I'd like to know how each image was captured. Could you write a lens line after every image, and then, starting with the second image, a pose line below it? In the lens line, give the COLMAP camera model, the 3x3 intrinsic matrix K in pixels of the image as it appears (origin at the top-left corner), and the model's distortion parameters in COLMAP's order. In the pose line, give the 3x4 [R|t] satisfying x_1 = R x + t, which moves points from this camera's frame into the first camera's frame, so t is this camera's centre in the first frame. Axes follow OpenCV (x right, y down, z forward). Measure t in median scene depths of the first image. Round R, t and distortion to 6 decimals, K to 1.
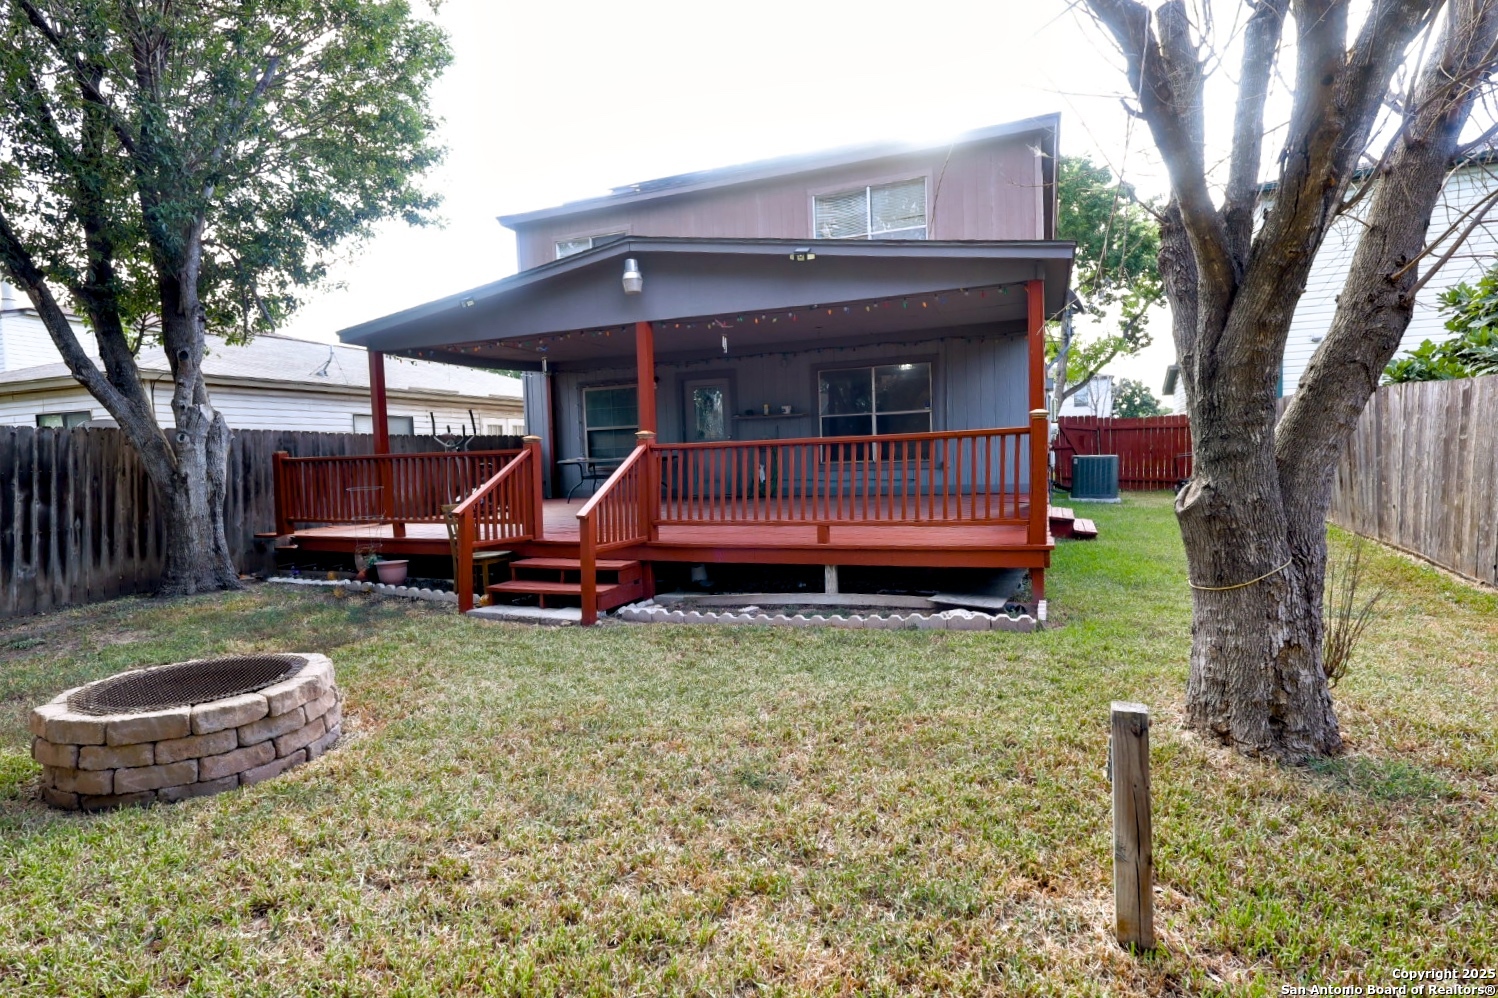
lens RADIAL K [[750.0, 0, 750.1], [0, 750.0, 501.8], [0, 0, 1]] dist [-0.010373, 0.001037]
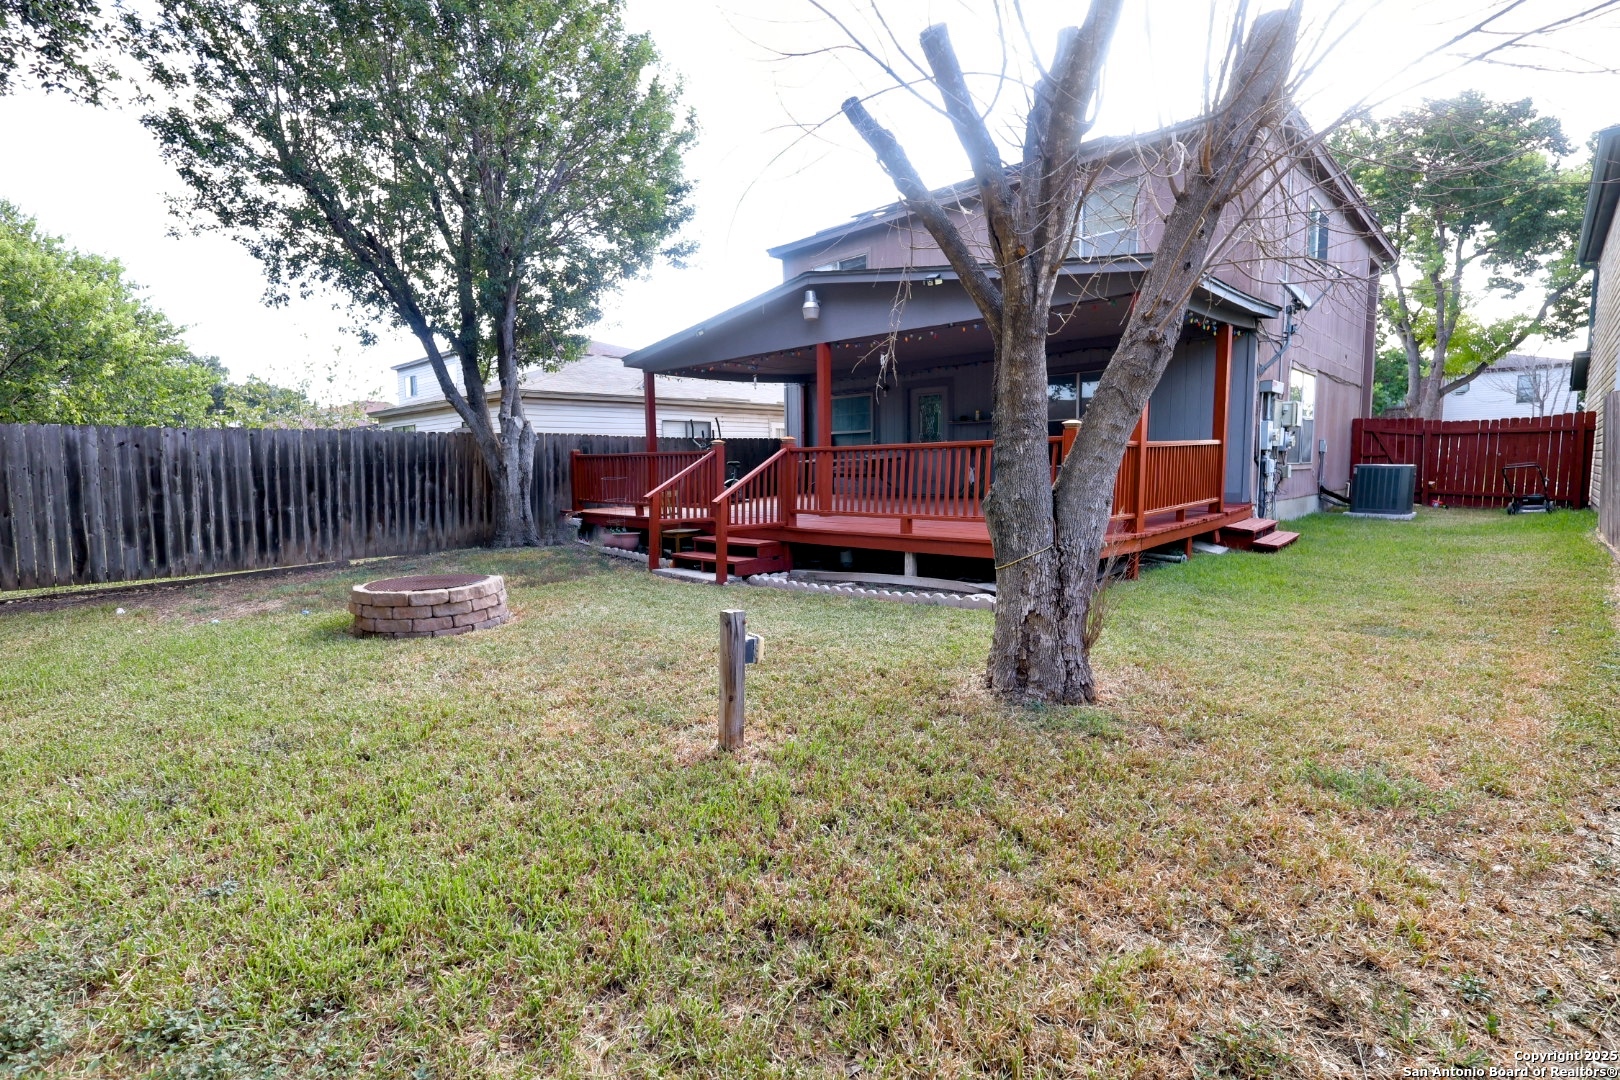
lens RADIAL K [[757.5, 0, 807.4], [0, 757.5, 539.4], [0, 0, 1]] dist [-0.015335, 0.002462]
pose [[0.922325, 0.056139, -0.382314, 0.347714], [-0.037377, 0.997712, 0.056333, 0.002648], [0.384602, -0.037668, 0.922314, -0.135790]]
